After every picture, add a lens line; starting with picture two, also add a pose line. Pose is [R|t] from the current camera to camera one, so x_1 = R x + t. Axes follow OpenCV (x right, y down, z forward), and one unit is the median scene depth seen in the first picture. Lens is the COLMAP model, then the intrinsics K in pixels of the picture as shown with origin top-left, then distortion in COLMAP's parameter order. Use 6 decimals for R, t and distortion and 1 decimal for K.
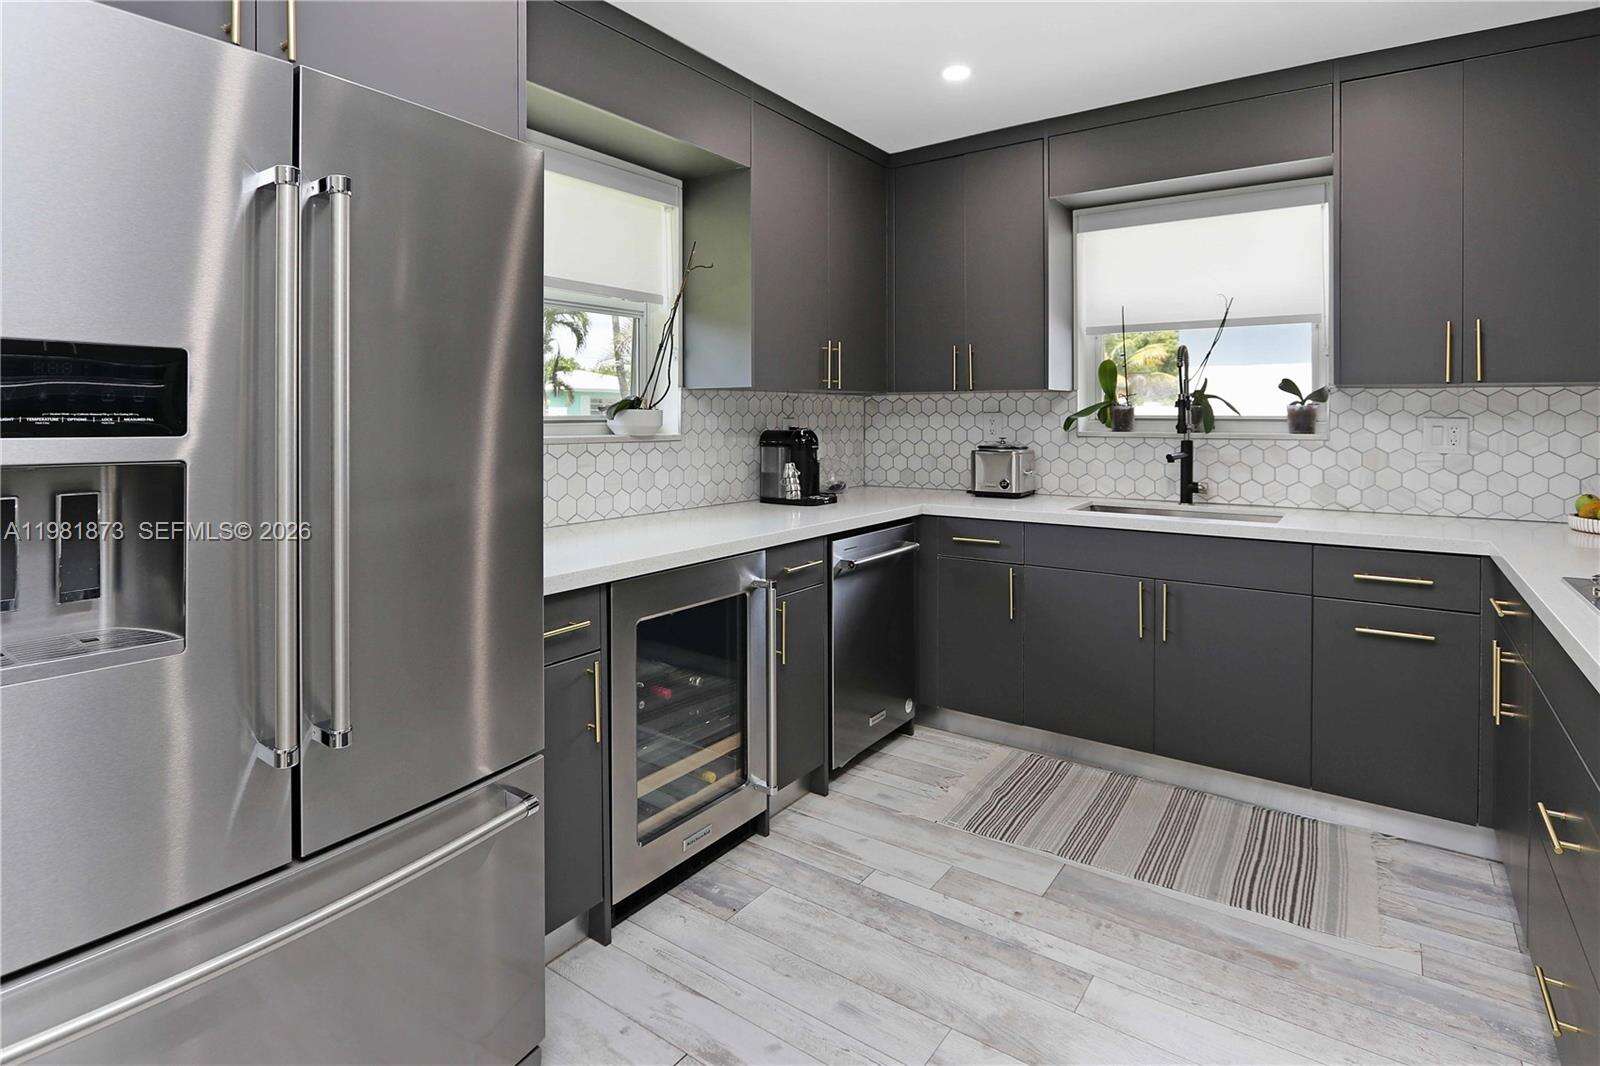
lens RADIAL K [[814.6, 0, 810.8], [0, 814.6, 415.0], [0, 0, 1]] dist [-0.014688, 0.002045]
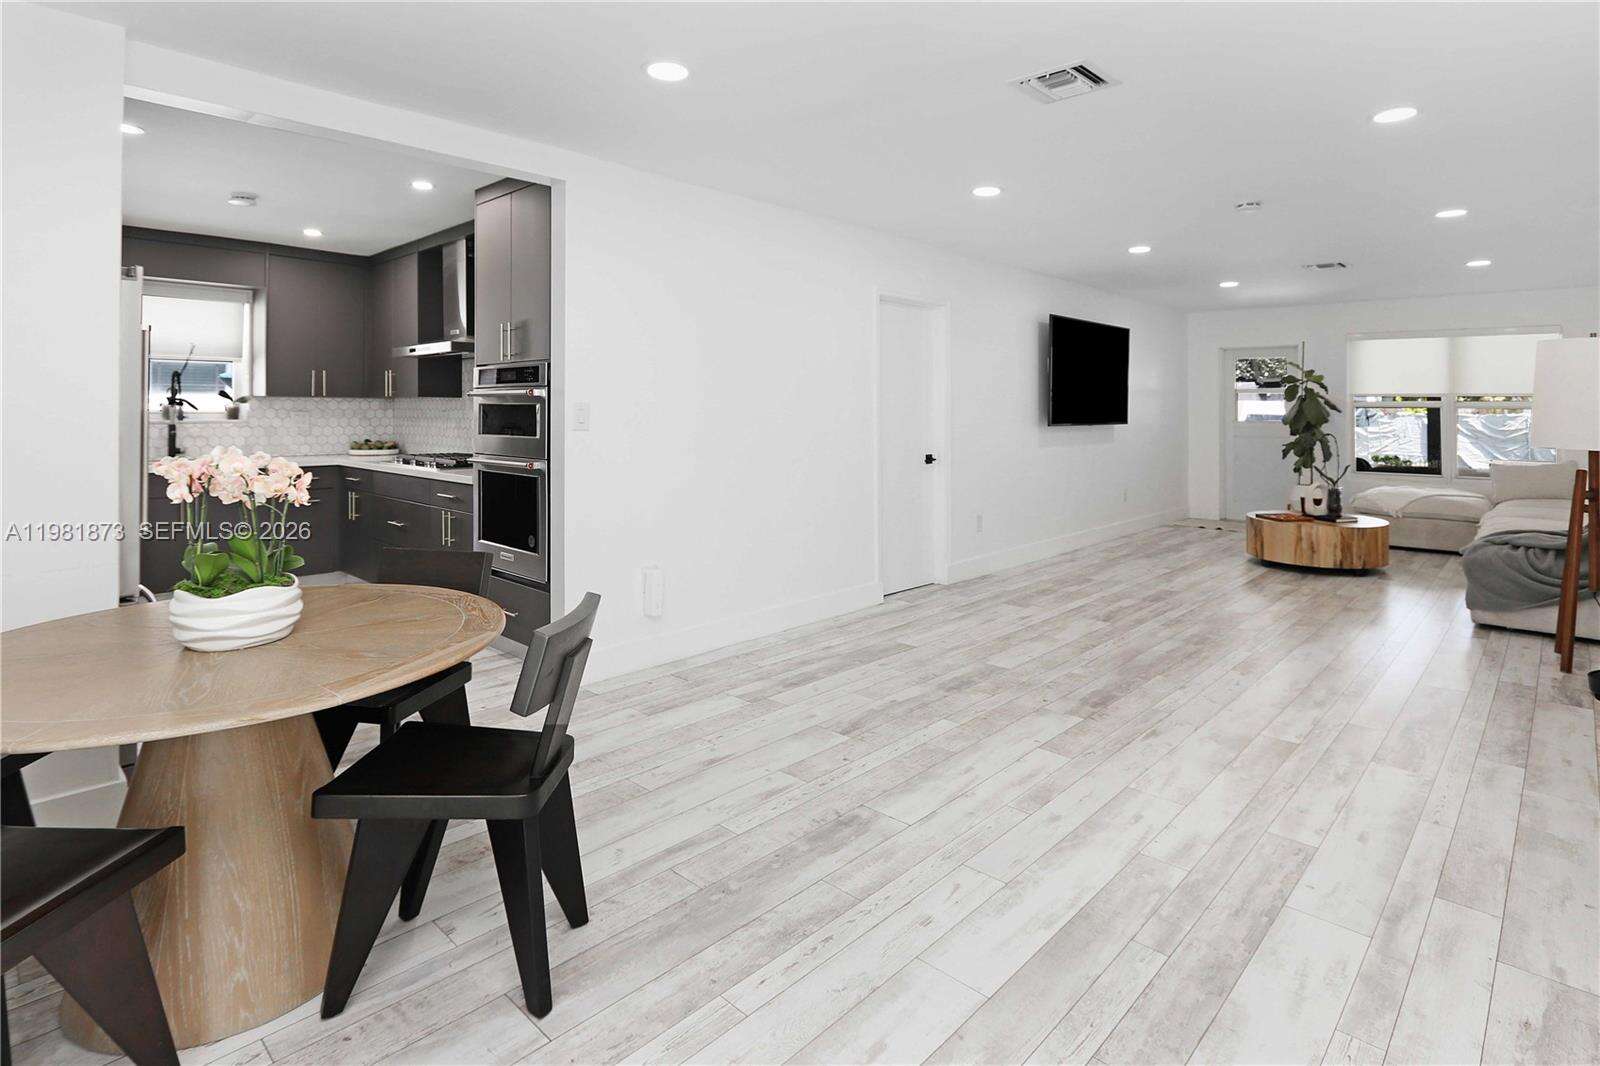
lens RADIAL K [[814.6, 0, 791.2], [0, 814.6, 423.6], [0, 0, 1]] dist [-0.014688, 0.002045]
pose [[0.137368, -0.014160, 0.990419, -1.117537], [-0.003613, 0.999884, 0.014797, -0.000754], [-0.990514, -0.005611, 0.137301, -0.581755]]
